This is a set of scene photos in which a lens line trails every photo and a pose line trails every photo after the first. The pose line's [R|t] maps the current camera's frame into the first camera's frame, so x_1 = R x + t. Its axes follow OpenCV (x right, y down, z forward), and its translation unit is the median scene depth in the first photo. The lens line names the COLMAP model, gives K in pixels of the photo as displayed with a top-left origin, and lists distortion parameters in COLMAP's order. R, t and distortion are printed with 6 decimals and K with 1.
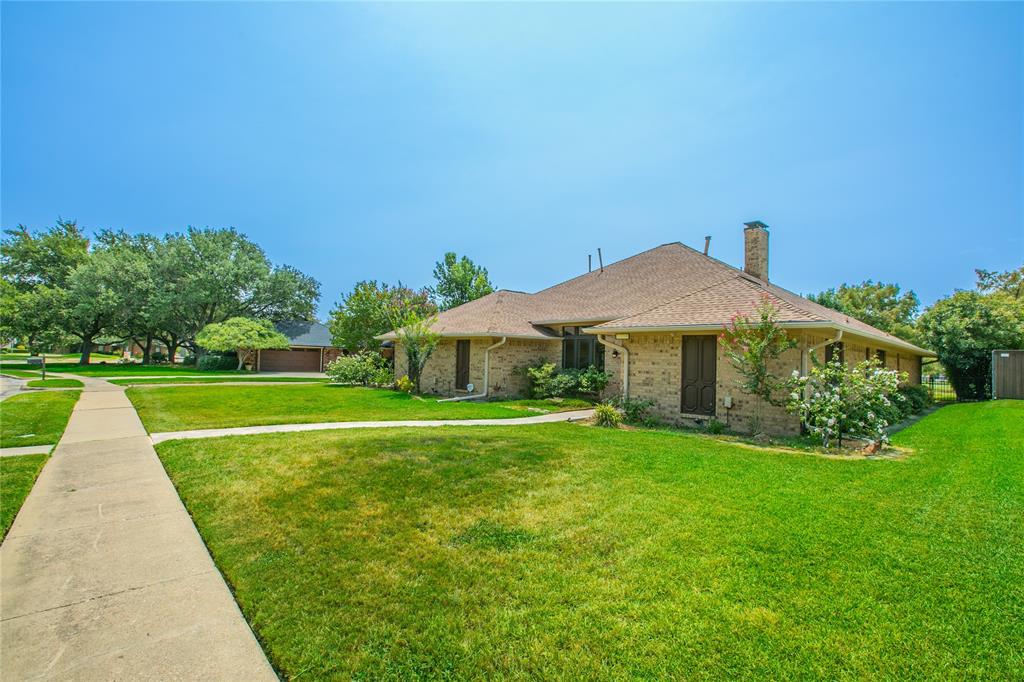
lens RADIAL K [[466.5, 0, 513.1], [0, 466.5, 344.4], [0, 0, 1]] dist [-0.002118, -0.002724]
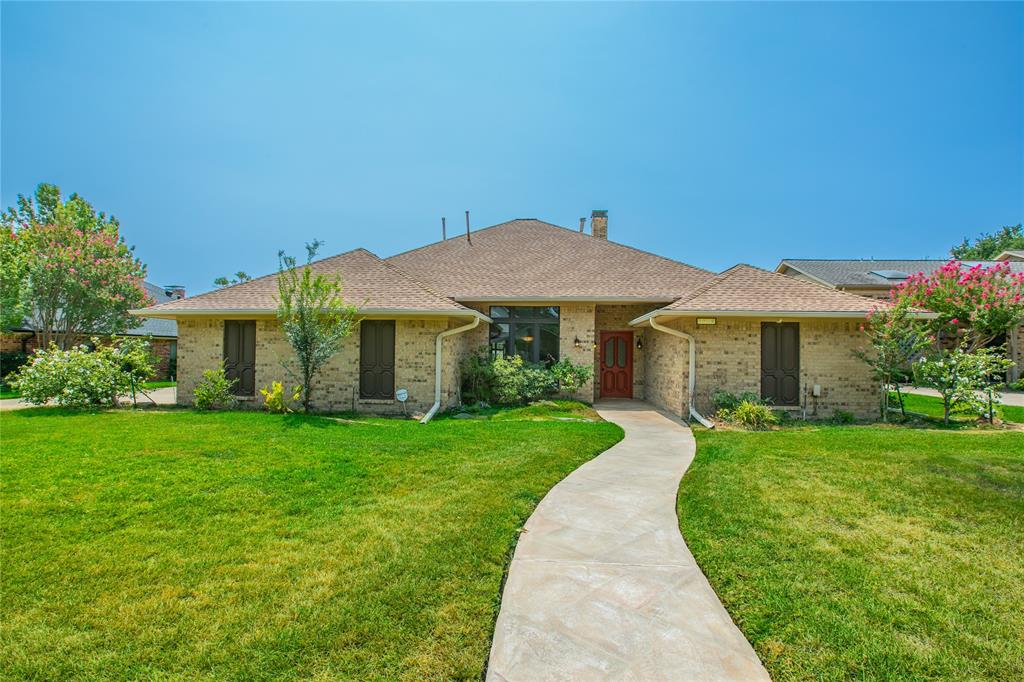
lens RADIAL K [[466.5, 0, 511.8], [0, 466.5, 337.9], [0, 0, 1]] dist [-0.002118, -0.002724]
pose [[0.742858, -0.001803, 0.669447, -0.588174], [-0.010047, 0.999854, 0.013842, 0.004389], [-0.669374, -0.017008, 0.742731, 0.605202]]
